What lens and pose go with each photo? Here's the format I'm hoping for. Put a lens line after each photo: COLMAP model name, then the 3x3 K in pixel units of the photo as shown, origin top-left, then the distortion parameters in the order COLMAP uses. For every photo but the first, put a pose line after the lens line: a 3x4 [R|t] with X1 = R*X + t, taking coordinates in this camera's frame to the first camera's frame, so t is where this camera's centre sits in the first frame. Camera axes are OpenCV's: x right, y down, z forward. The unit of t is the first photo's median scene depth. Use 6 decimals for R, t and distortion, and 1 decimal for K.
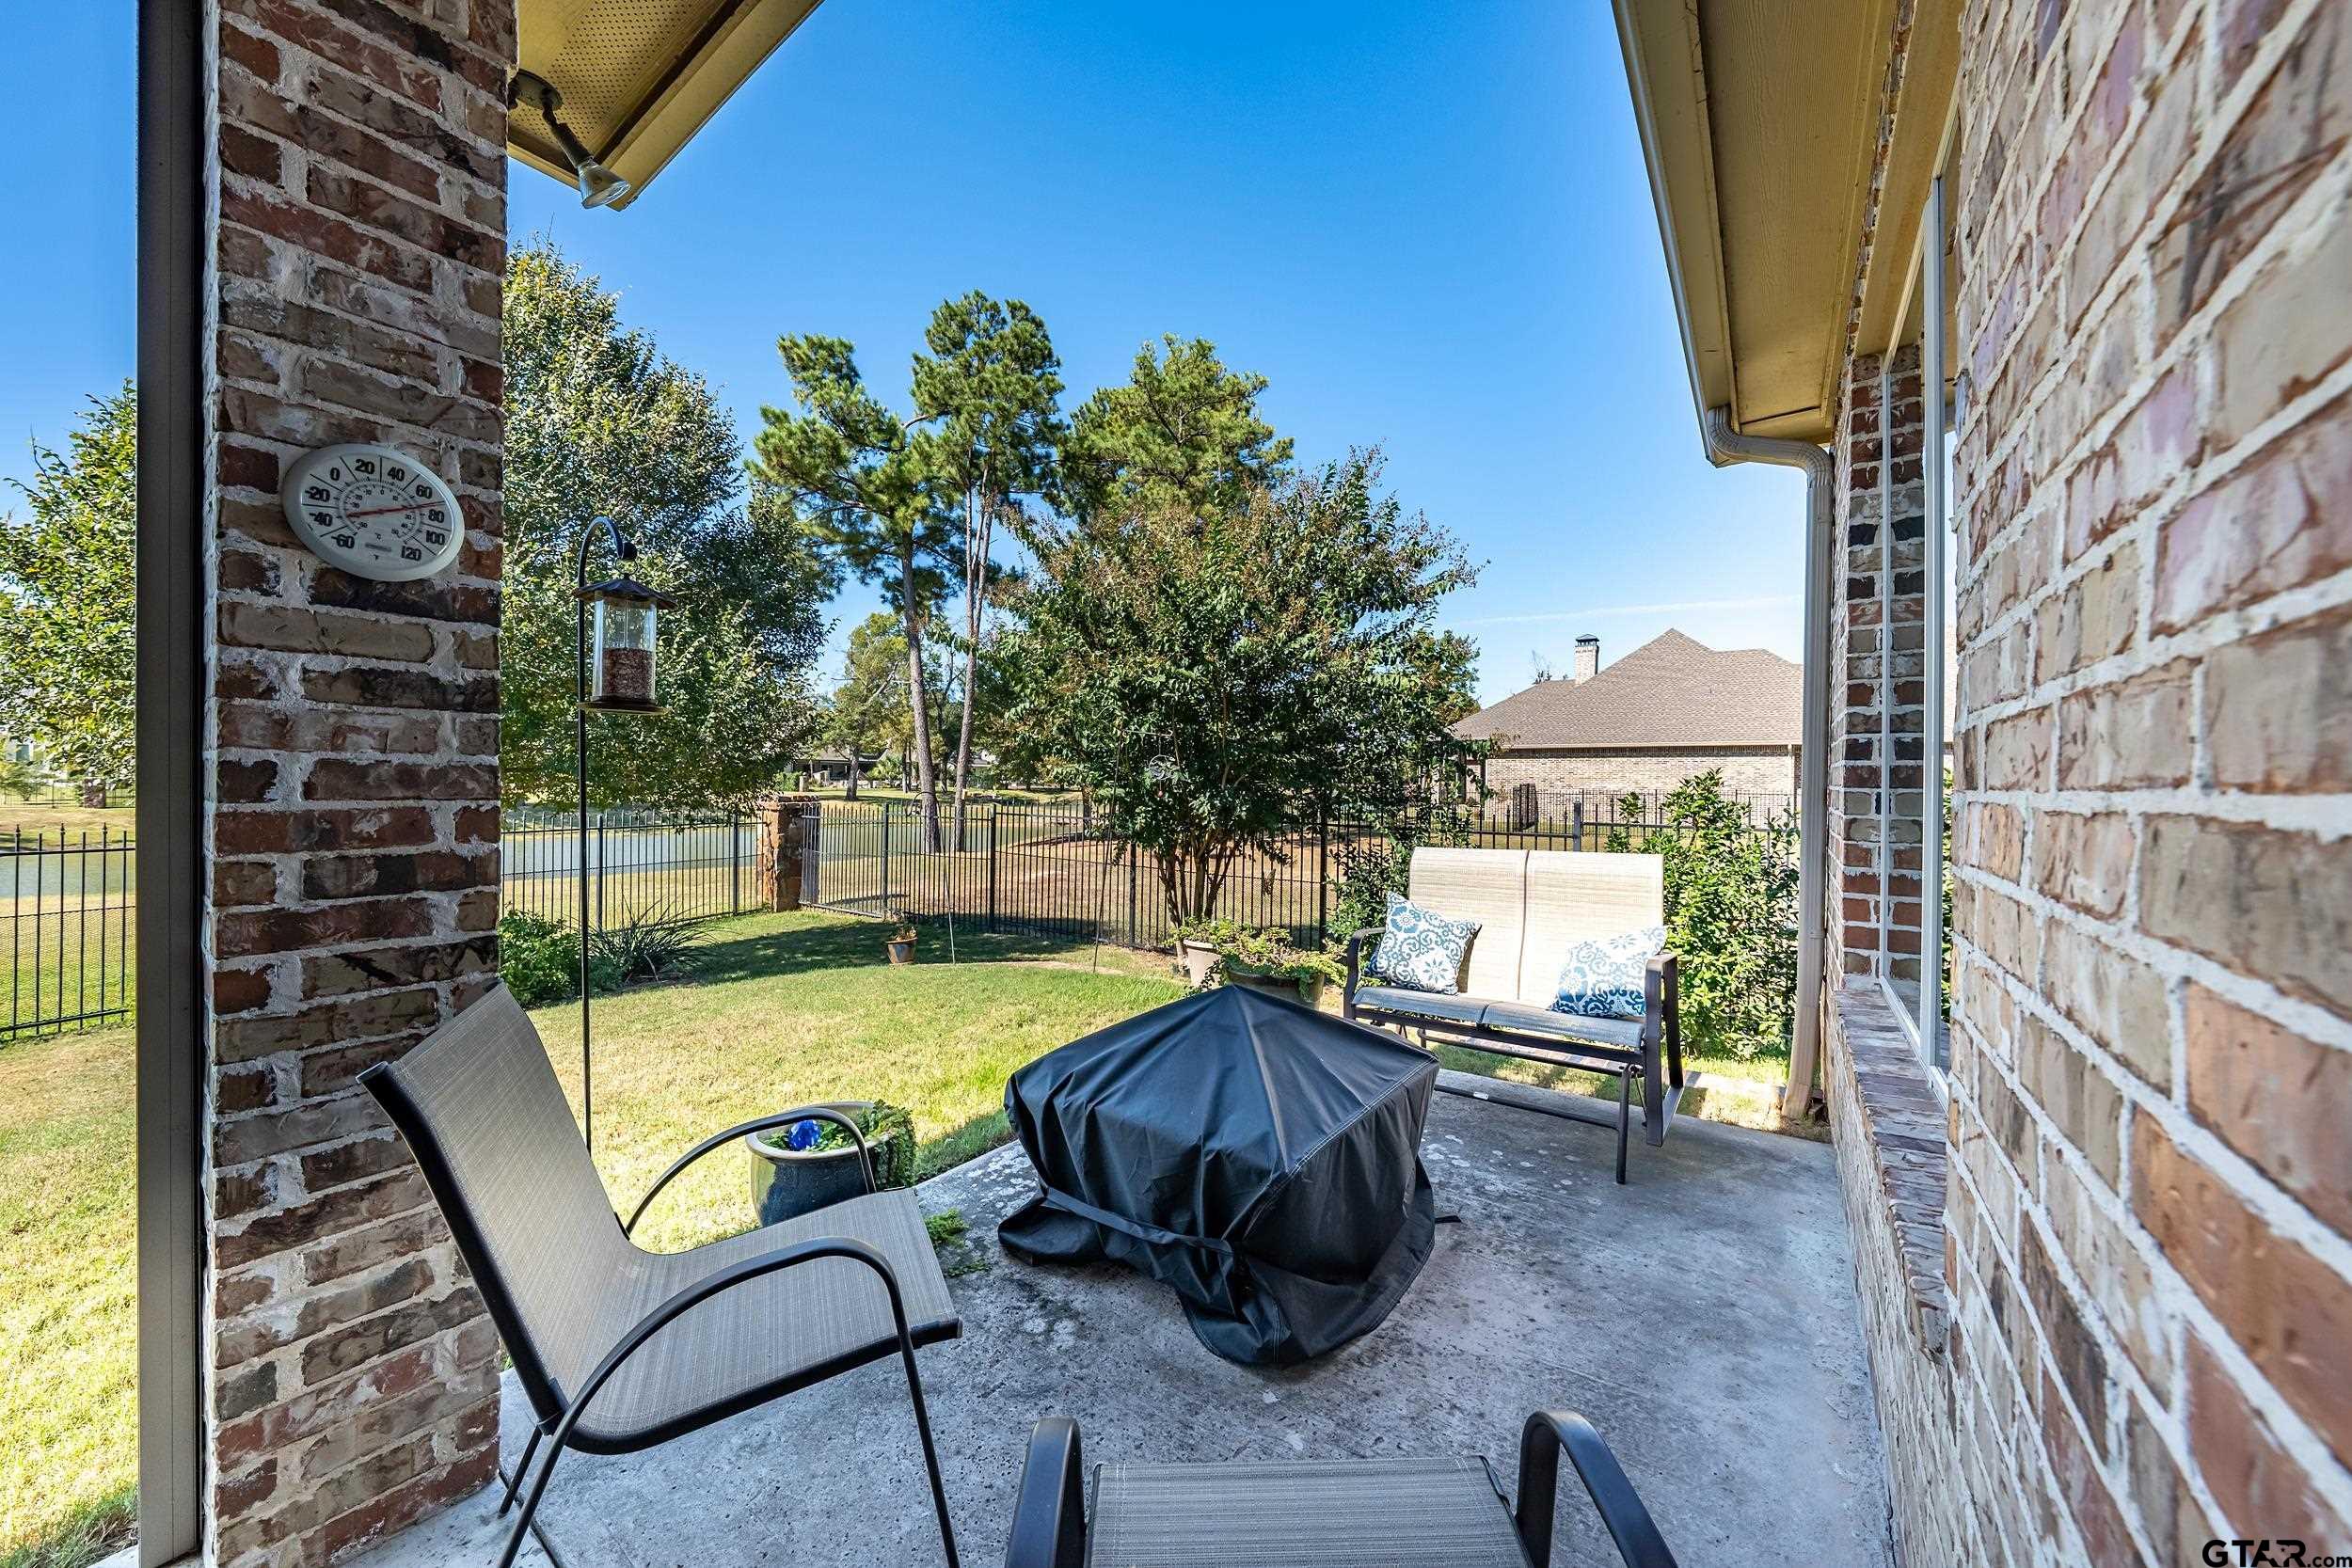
lens RADIAL K [[817.1, 0, 1179.3], [0, 817.1, 781.6], [0, 0, 1]] dist [-0.006316, 0.000328]
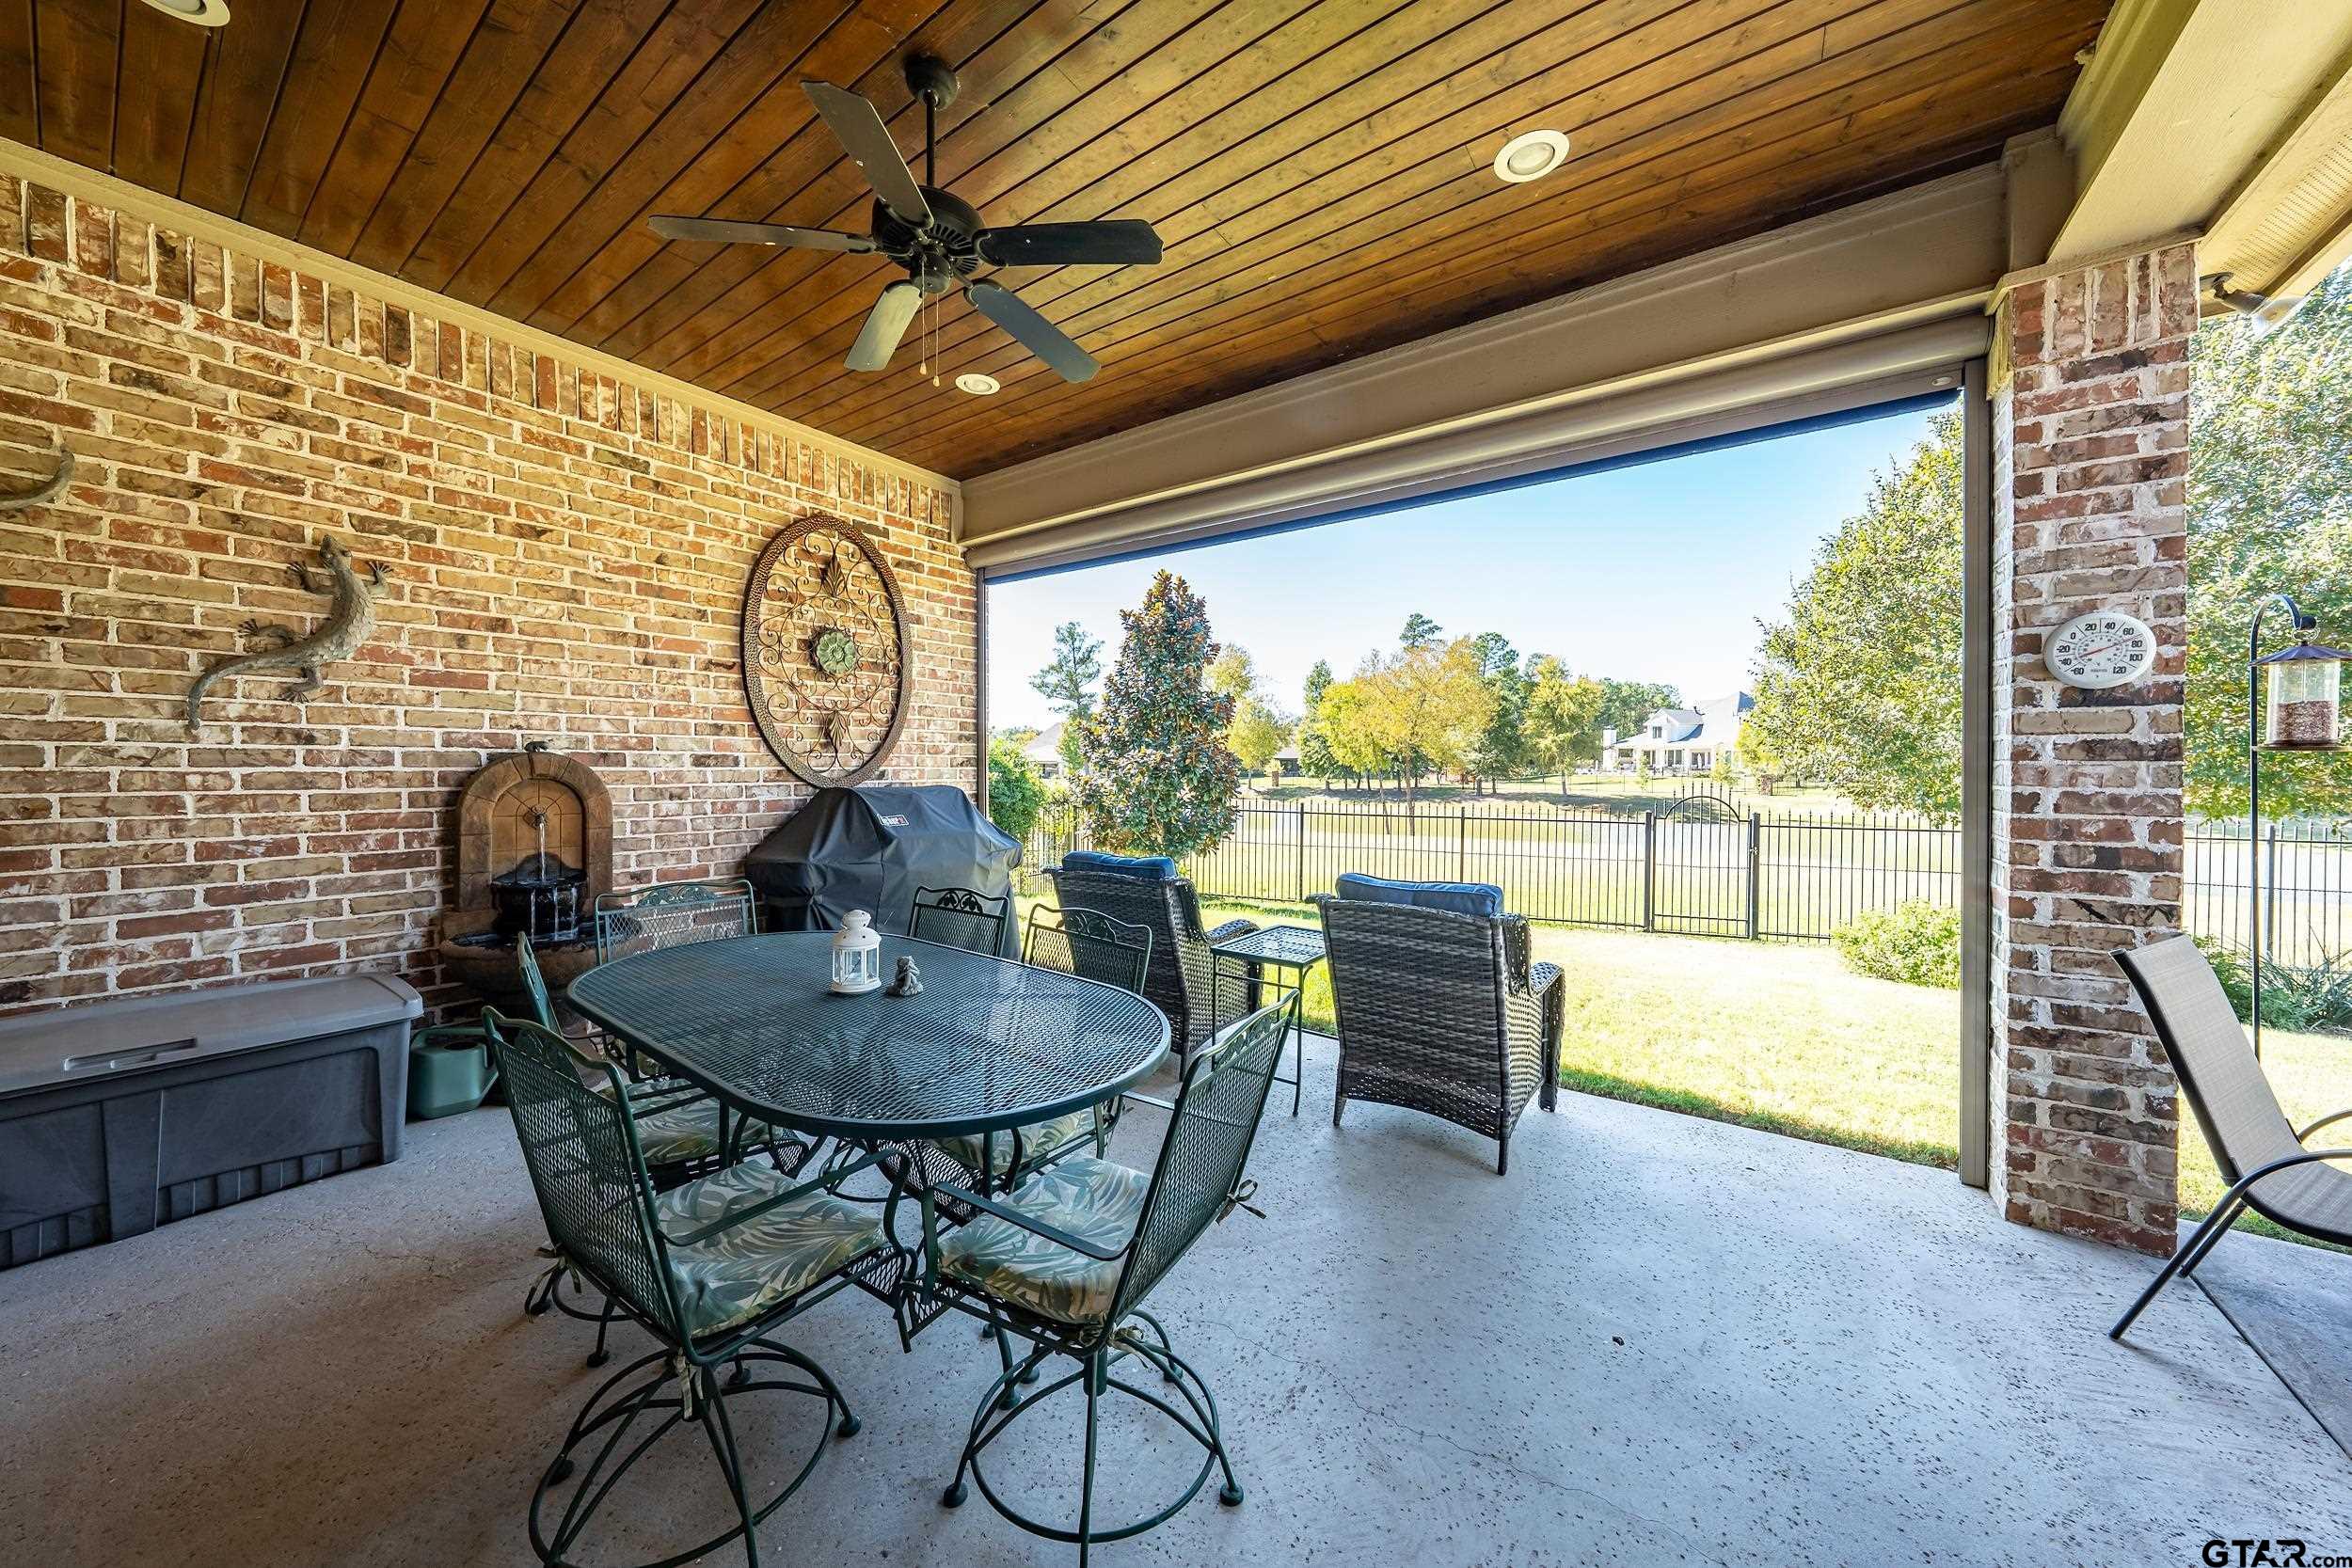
lens RADIAL K [[797.2, 0, 1179.8], [0, 797.2, 774.4], [0, 0, 1]] dist [-0.000969, 0.000186]
pose [[0.012780, 0.002037, -0.999916, 0.703955], [-0.004112, 0.999990, 0.001985, -0.059438], [0.999910, 0.004086, 0.012788, -0.998589]]
